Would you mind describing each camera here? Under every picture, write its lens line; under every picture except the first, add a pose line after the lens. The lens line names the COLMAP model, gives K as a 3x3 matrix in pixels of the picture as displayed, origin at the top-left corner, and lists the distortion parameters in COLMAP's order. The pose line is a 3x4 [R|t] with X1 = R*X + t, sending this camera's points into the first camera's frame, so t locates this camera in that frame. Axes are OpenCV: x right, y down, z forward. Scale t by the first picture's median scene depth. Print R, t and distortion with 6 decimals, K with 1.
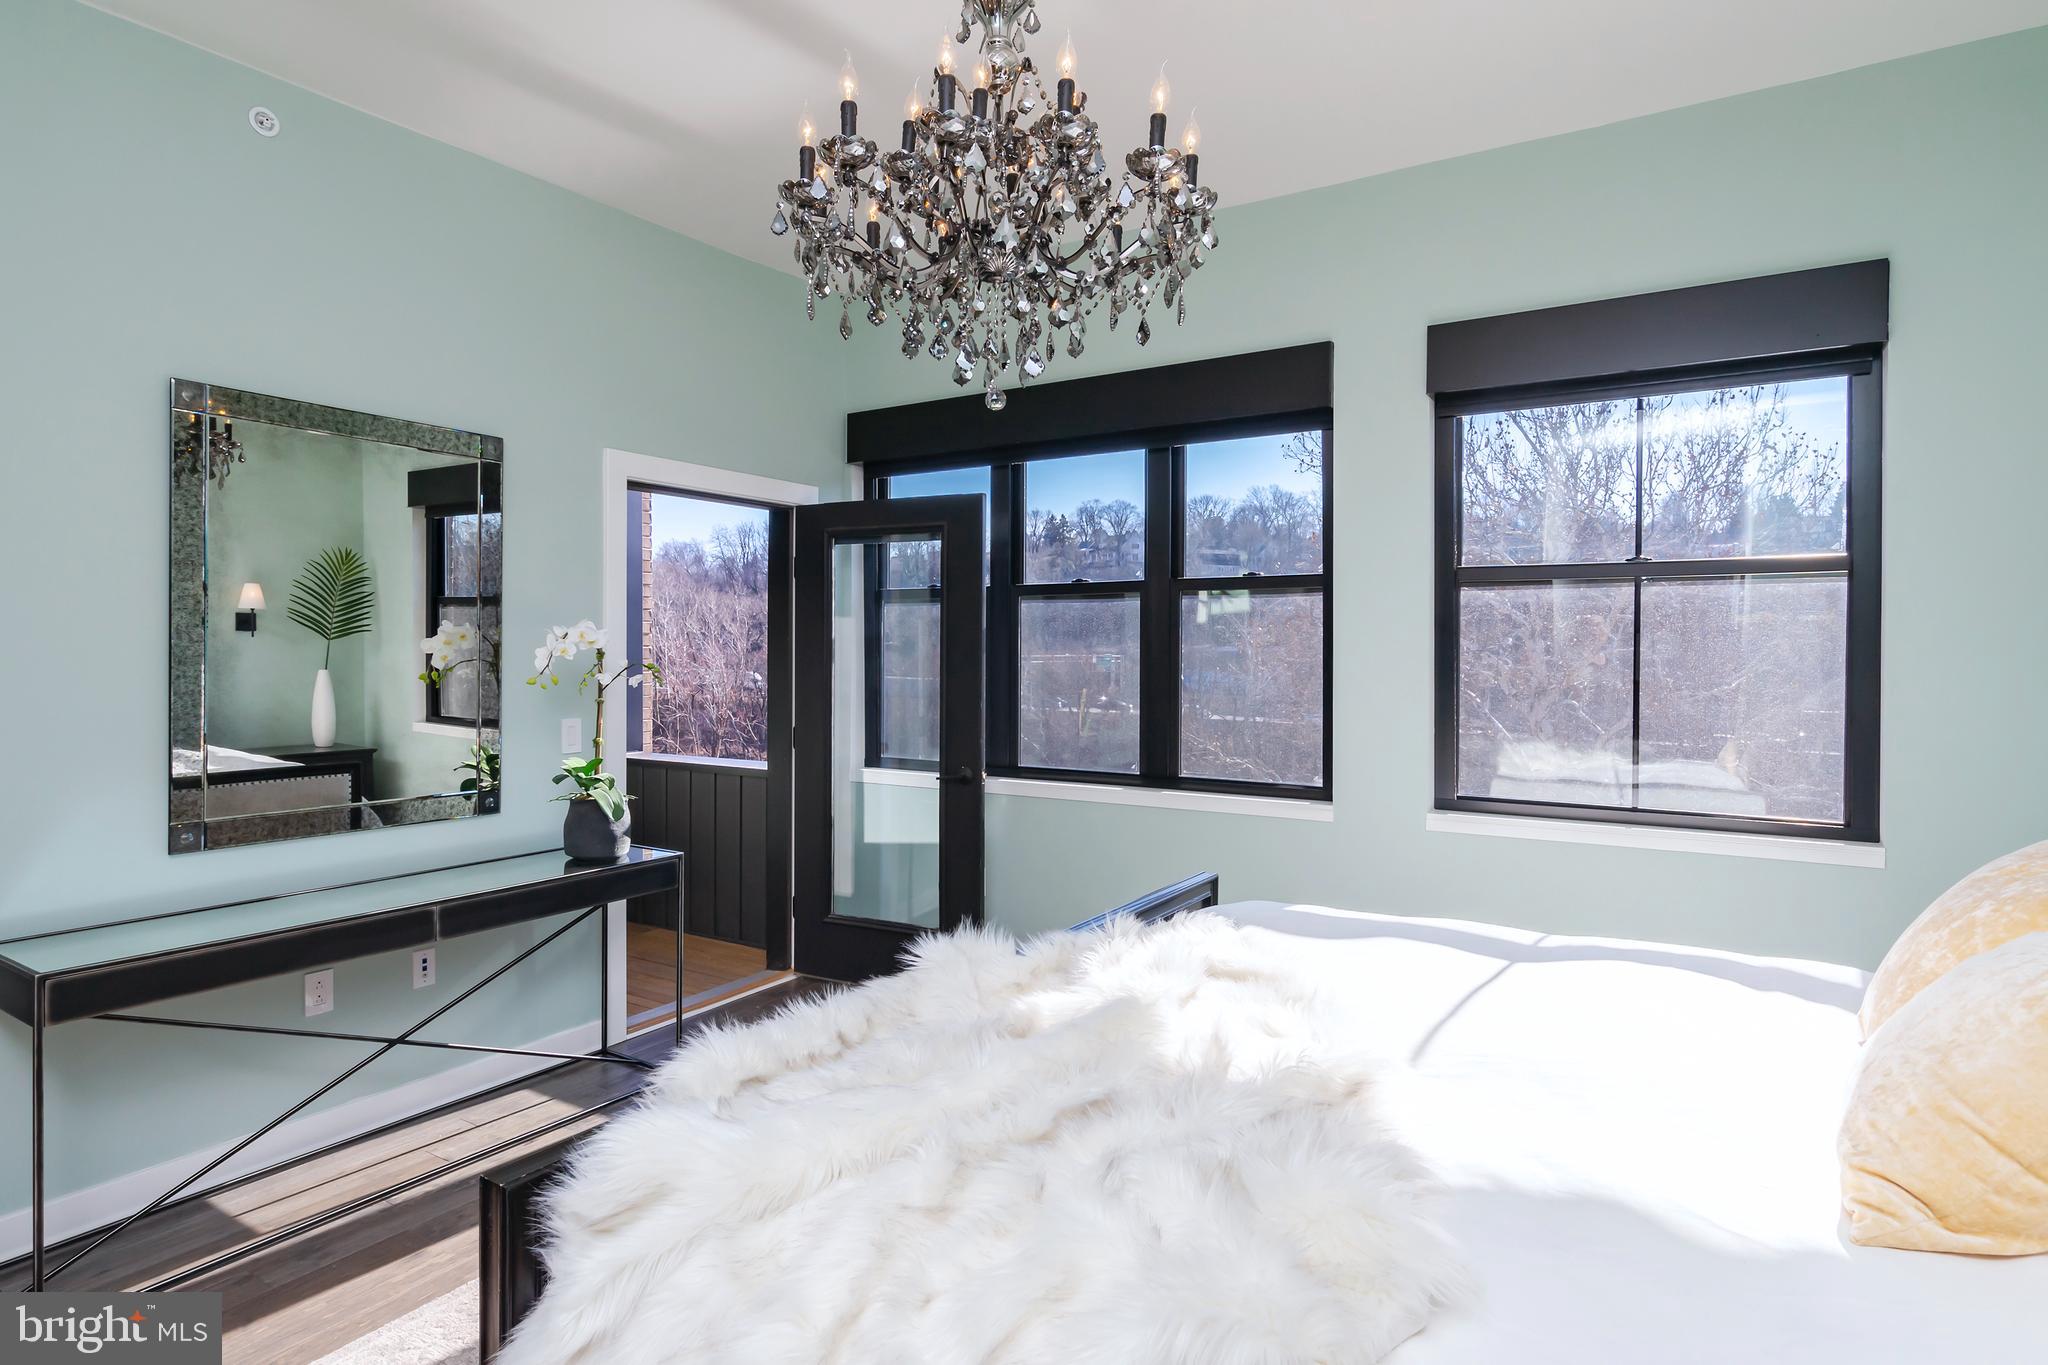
lens RADIAL K [[1077.3, 0, 1023.1], [0, 1077.3, 676.0], [0, 0, 1]] dist [-0.009064, 0.001432]
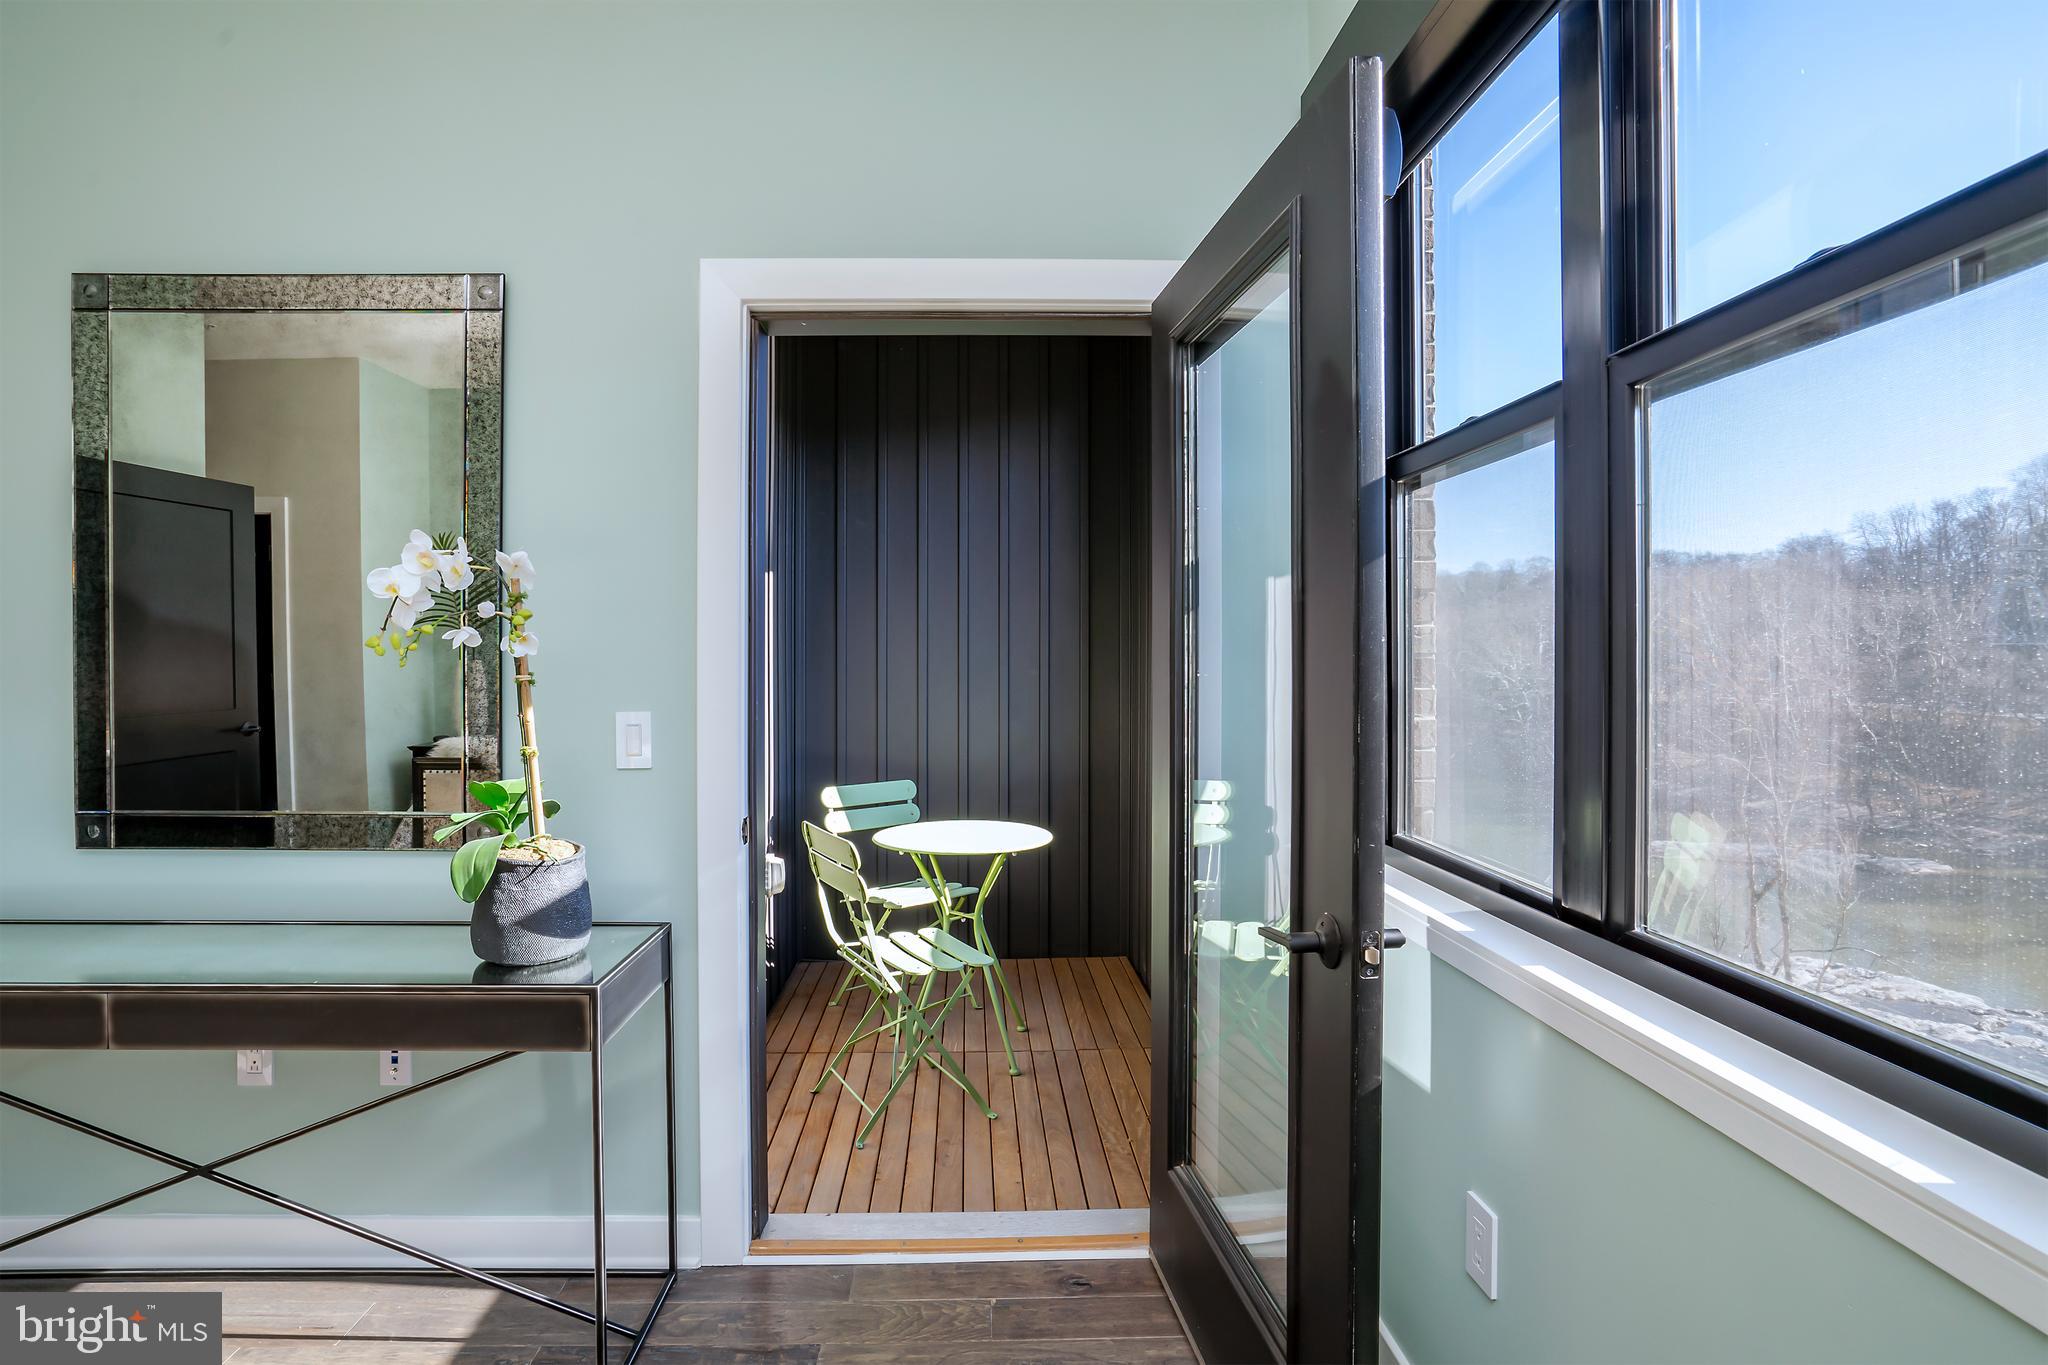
lens RADIAL K [[996.1, 0, 1018.2], [0, 996.1, 667.6], [0, 0, 1]] dist [-0.005563, -0.000651]
pose [[0.549936, 0.009521, -0.835153, 0.098156], [-0.021991, 0.999753, -0.003084, 0.005122], [0.834917, 0.020062, 0.550010, 0.473735]]
